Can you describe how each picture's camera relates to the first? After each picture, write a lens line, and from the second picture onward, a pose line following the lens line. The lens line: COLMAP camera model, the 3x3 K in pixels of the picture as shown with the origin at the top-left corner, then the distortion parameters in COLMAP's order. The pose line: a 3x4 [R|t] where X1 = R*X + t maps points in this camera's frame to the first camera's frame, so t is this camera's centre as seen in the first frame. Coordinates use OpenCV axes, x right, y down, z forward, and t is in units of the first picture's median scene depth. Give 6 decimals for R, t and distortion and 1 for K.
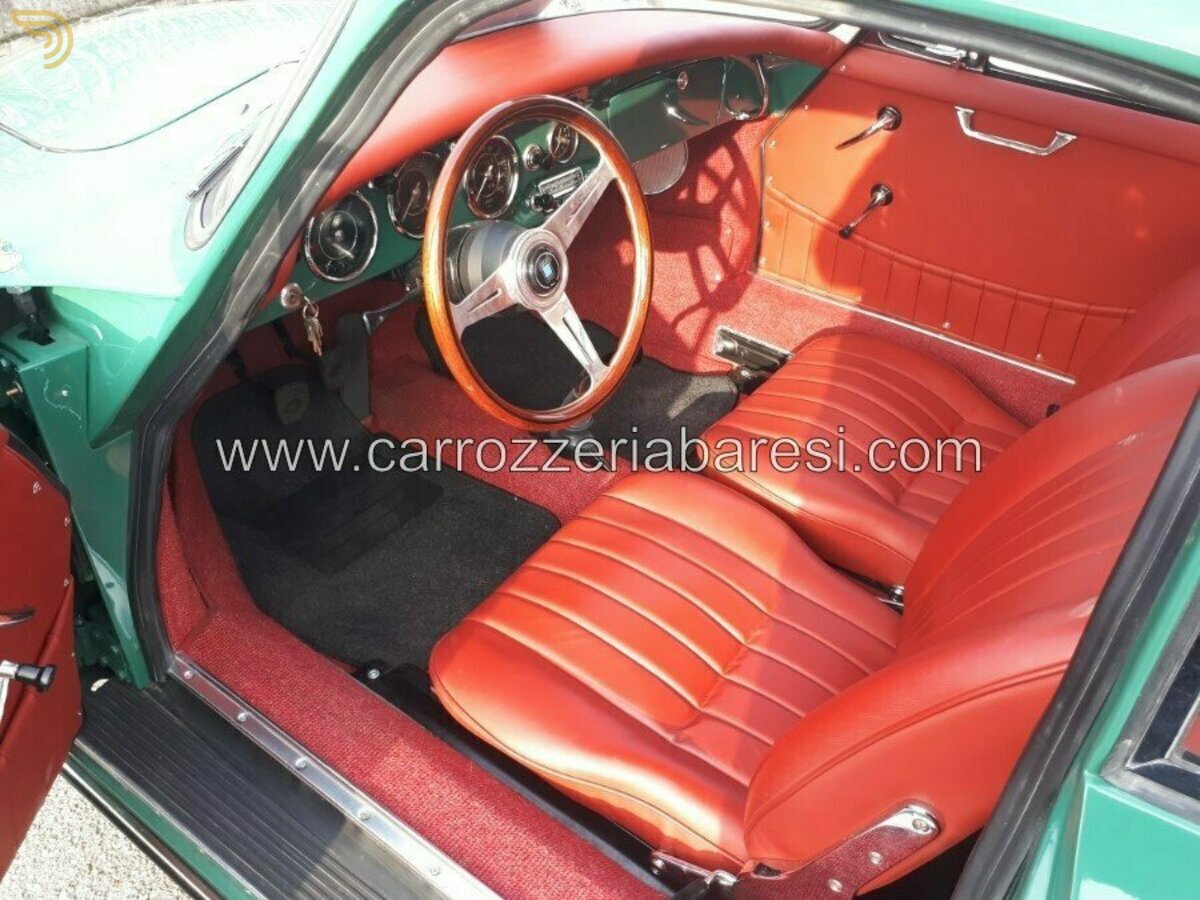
lens RADIAL K [[972.6, 0, 608.3], [0, 972.6, 449.8], [0, 0, 1]] dist [0.057754, -0.093496]
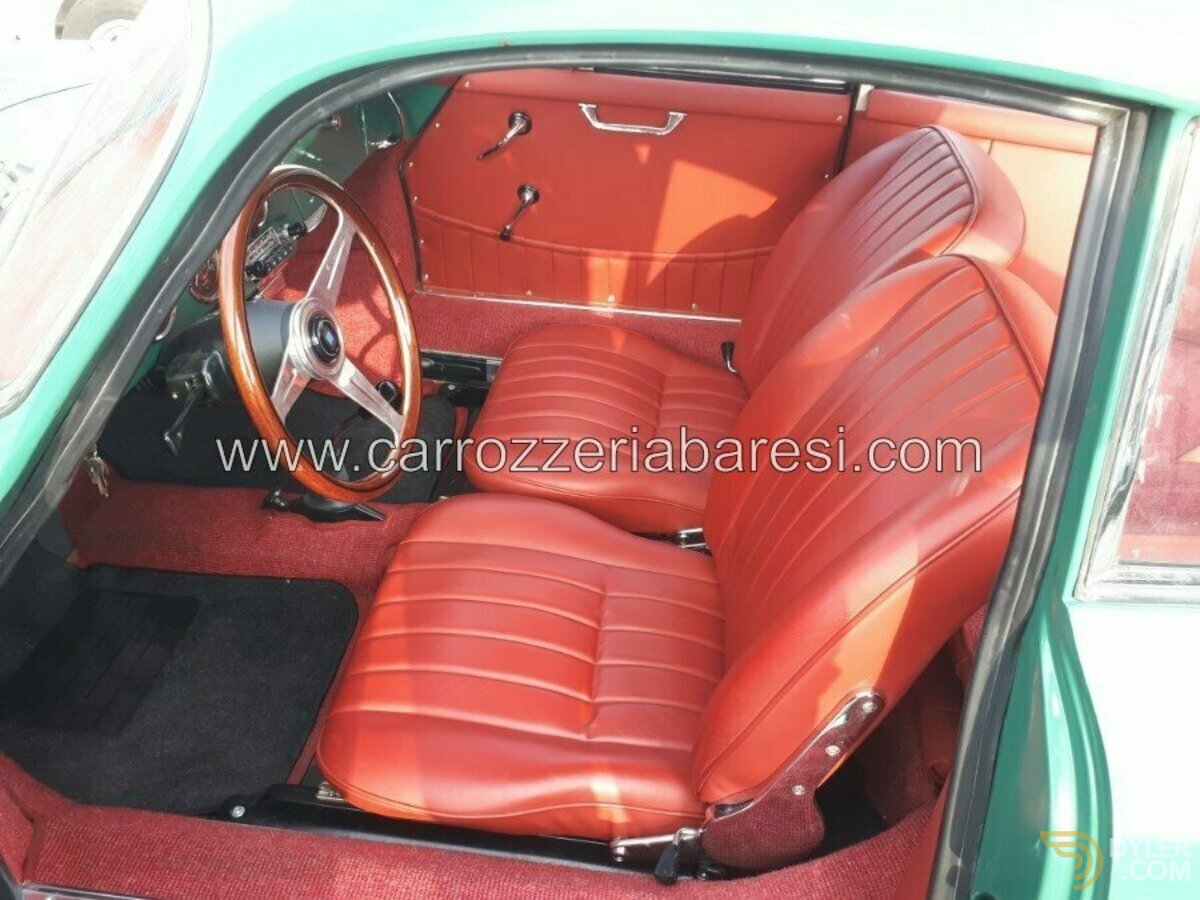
lens RADIAL K [[972.6, 0, 608.3], [0, 972.6, 449.8], [0, 0, 1]] dist [0.057754, -0.093496]
pose [[0.873064, -0.293664, 0.389258, -0.192908], [0.292555, 0.954128, 0.063644, -0.049829], [-0.390092, 0.058314, 0.918928, 0.004344]]
